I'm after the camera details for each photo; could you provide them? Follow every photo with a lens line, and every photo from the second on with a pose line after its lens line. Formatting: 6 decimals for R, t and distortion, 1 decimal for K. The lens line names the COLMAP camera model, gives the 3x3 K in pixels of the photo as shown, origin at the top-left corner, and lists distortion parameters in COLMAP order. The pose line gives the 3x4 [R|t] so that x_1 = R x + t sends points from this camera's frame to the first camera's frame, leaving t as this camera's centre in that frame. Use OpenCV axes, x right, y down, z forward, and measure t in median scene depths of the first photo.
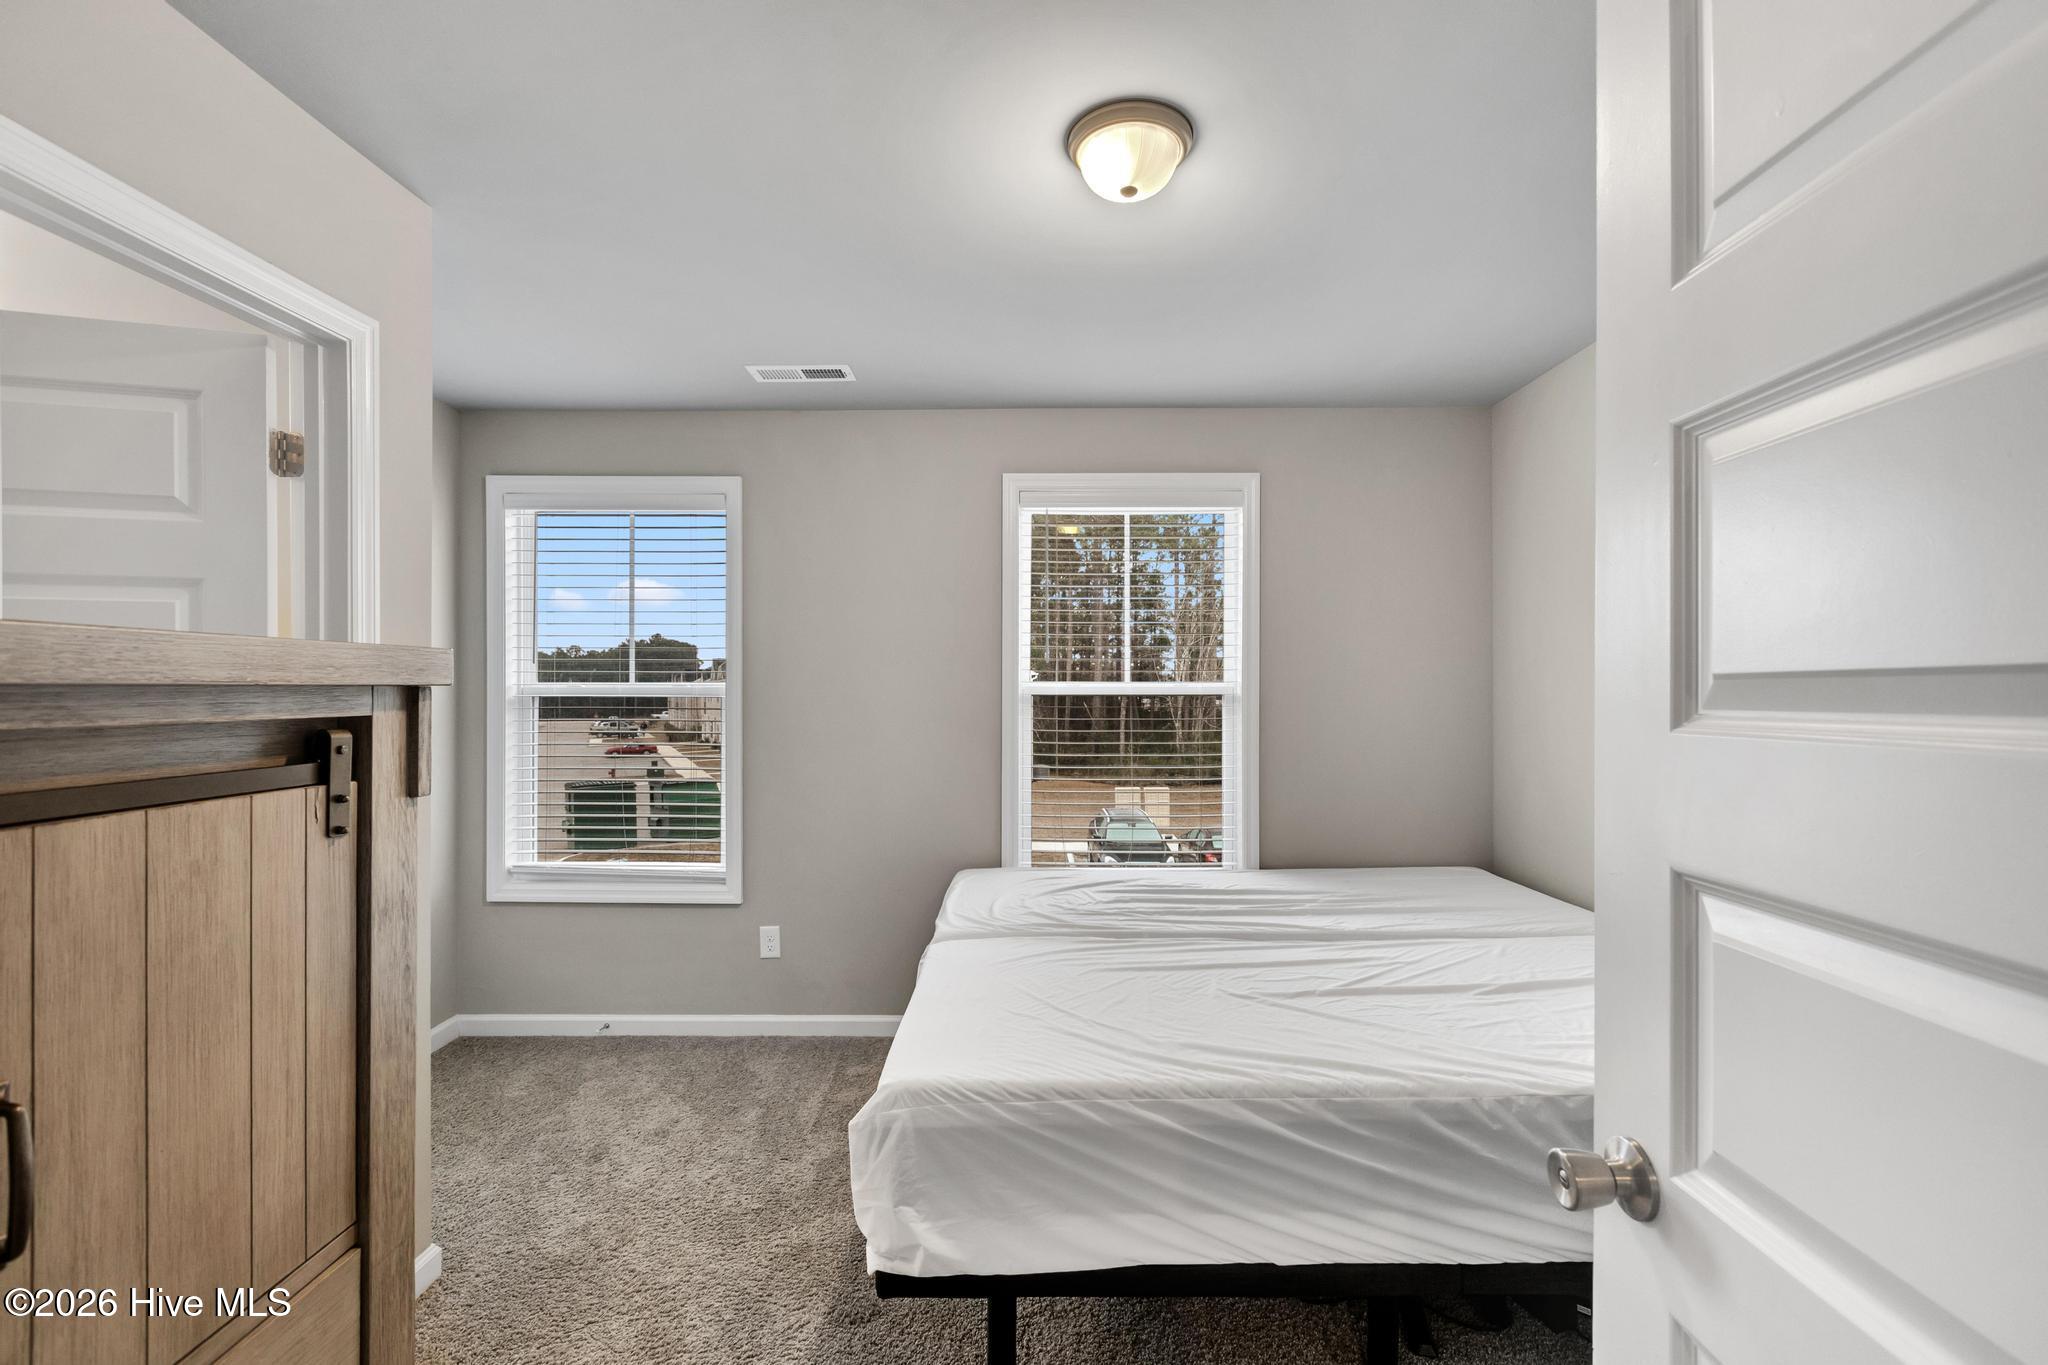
lens RADIAL K [[917.1, 0, 1026.0], [0, 917.1, 686.8], [0, 0, 1]] dist [0.002232, 0.000559]
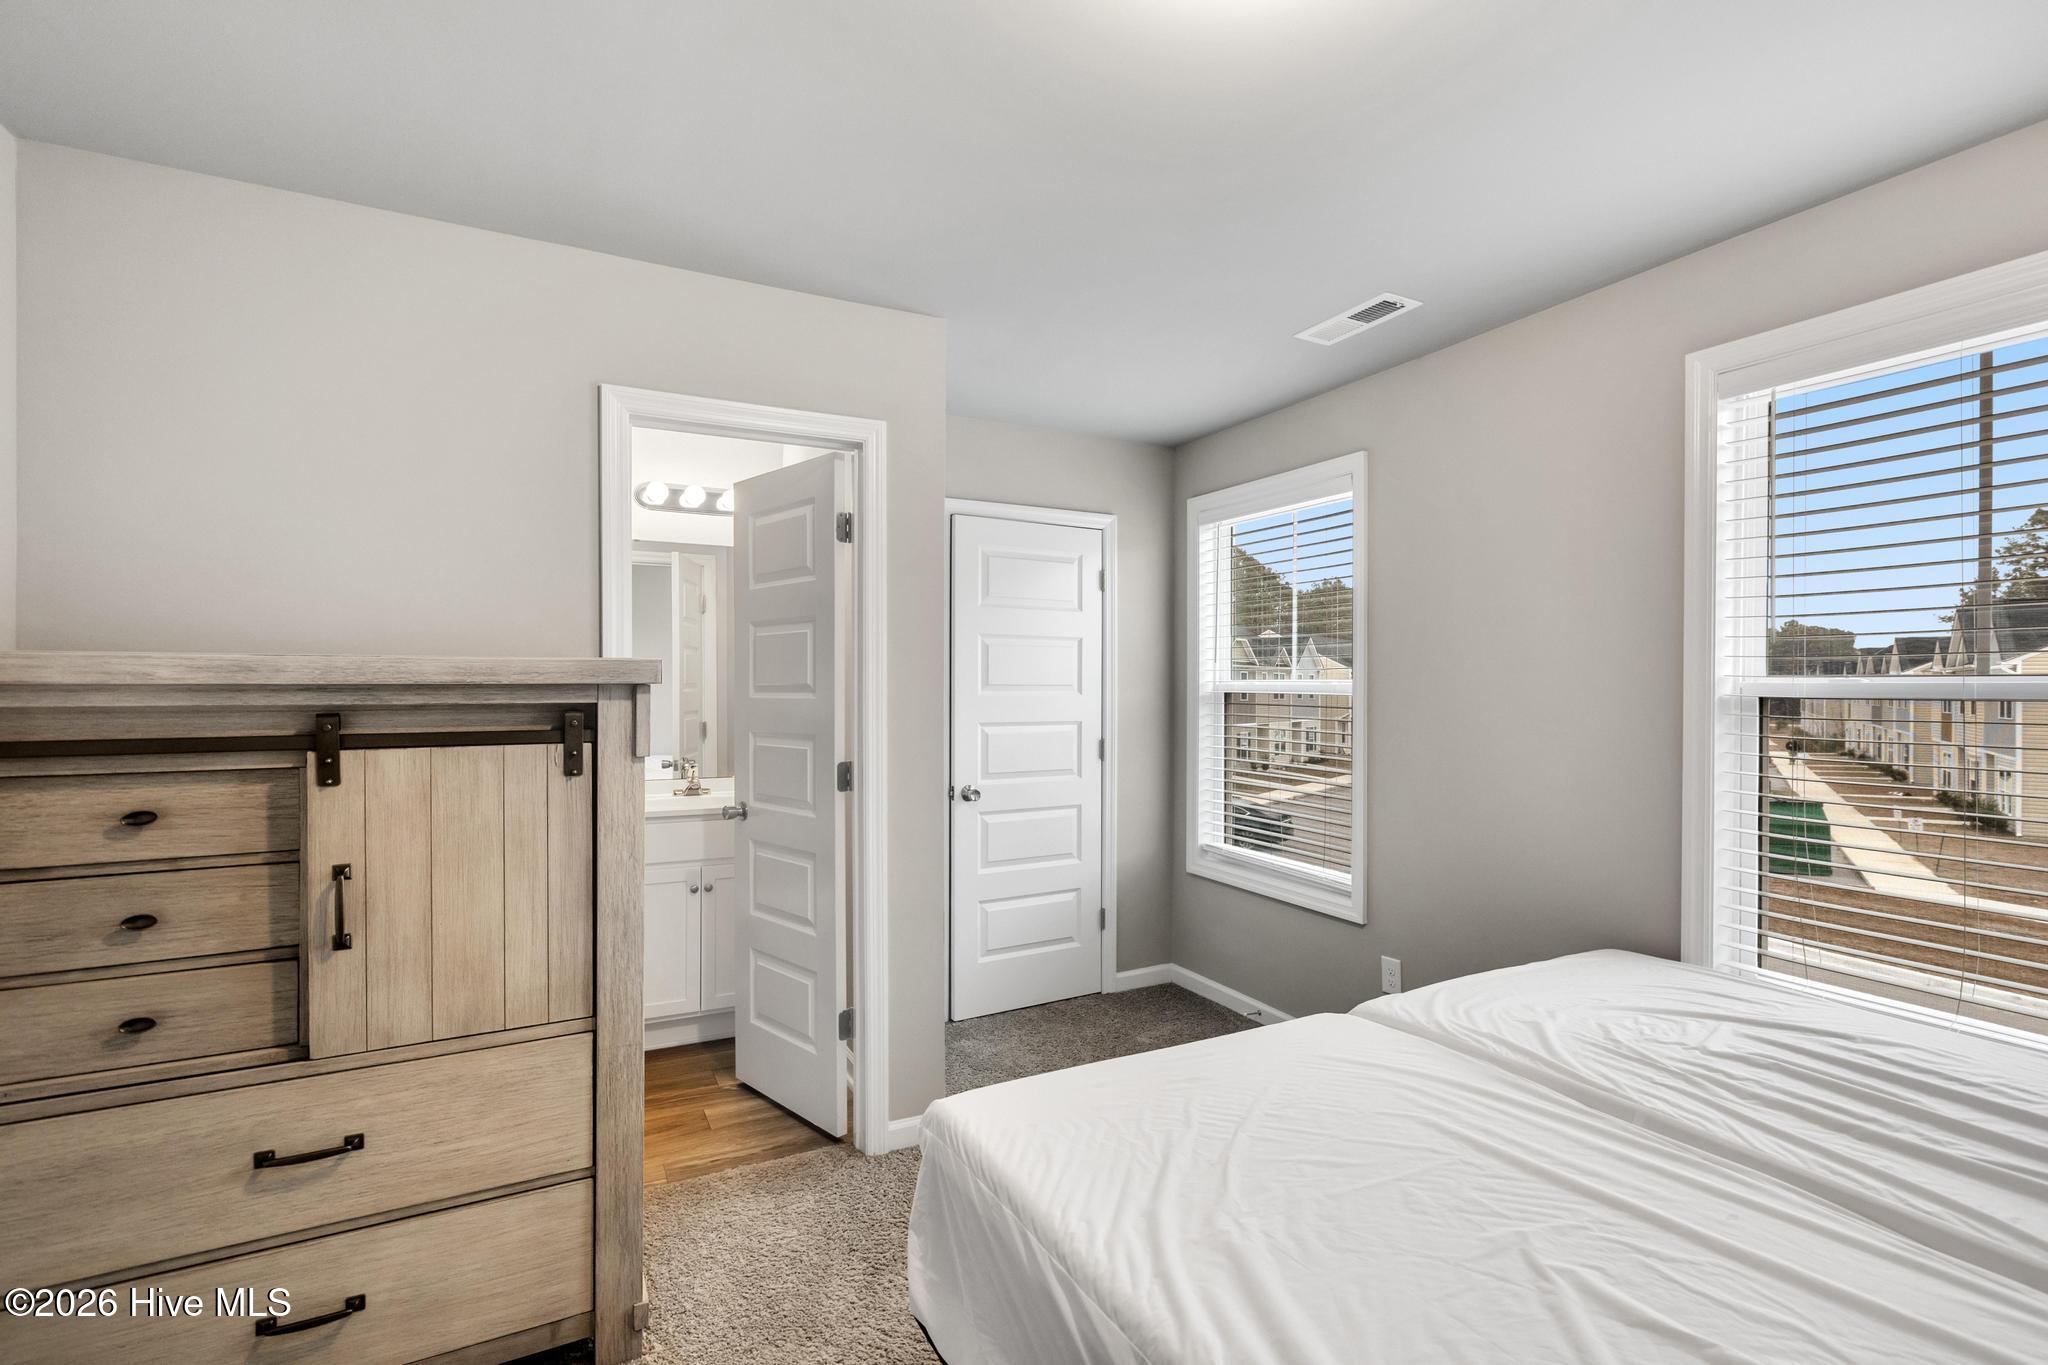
lens RADIAL K [[917.1, 0, 1024.5], [0, 917.1, 684.6], [0, 0, 1]] dist [0.002232, 0.000559]
pose [[0.475832, 0.000836, -0.879536, 0.565858], [0.000584, 0.999999, 0.001266, -0.001159], [0.879536, -0.001117, 0.475831, 0.486352]]
